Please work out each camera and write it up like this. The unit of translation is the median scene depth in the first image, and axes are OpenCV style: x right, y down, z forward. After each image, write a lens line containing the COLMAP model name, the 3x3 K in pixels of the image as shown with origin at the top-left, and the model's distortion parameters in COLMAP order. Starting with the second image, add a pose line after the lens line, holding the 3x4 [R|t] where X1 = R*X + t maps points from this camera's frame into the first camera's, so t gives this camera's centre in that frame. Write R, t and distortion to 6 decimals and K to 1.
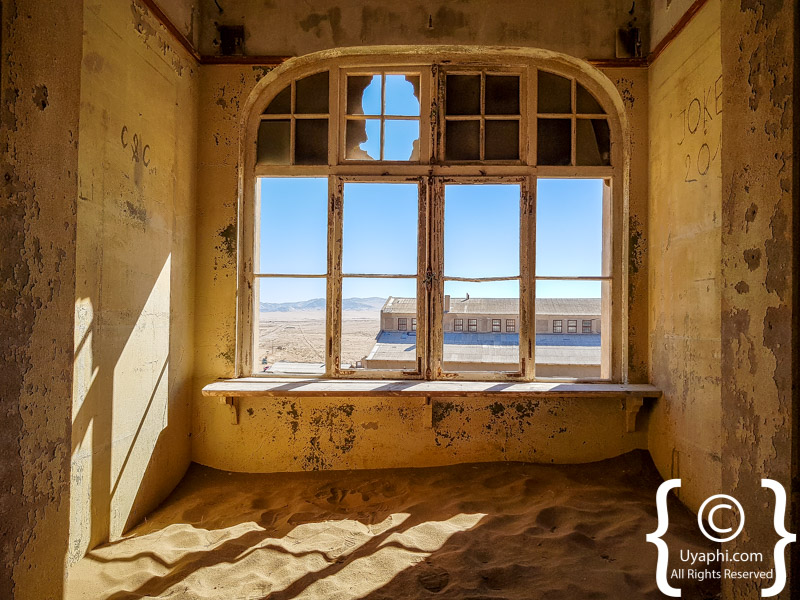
lens RADIAL K [[619.7, 0, 402.3], [0, 619.7, 303.6], [0, 0, 1]] dist [0.007726, -0.001286]
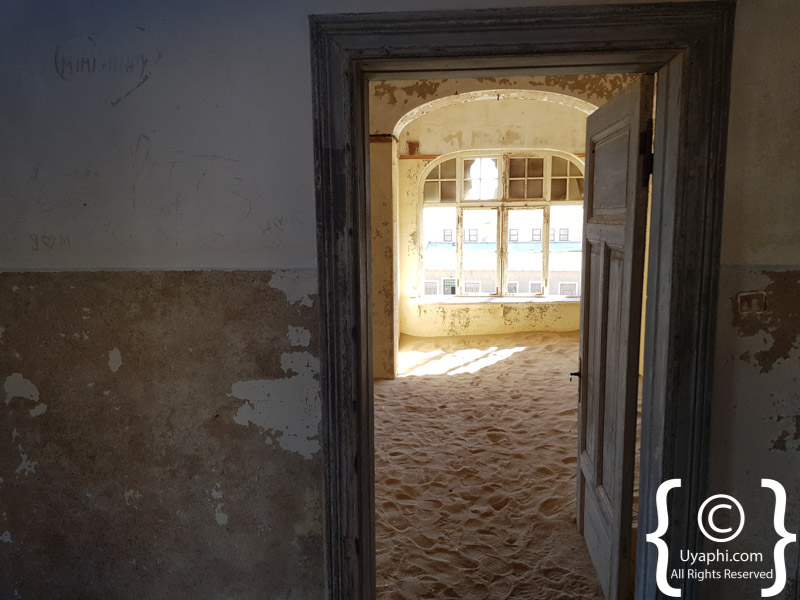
lens RADIAL K [[619.7, 0, 400.1], [0, 619.7, 307.8], [0, 0, 1]] dist [0.007726, -0.001286]
pose [[0.997801, -0.011382, -0.065298, -0.181764], [0.021565, 0.987293, 0.157438, -0.206724], [0.062676, -0.158500, 0.985368, -1.292306]]
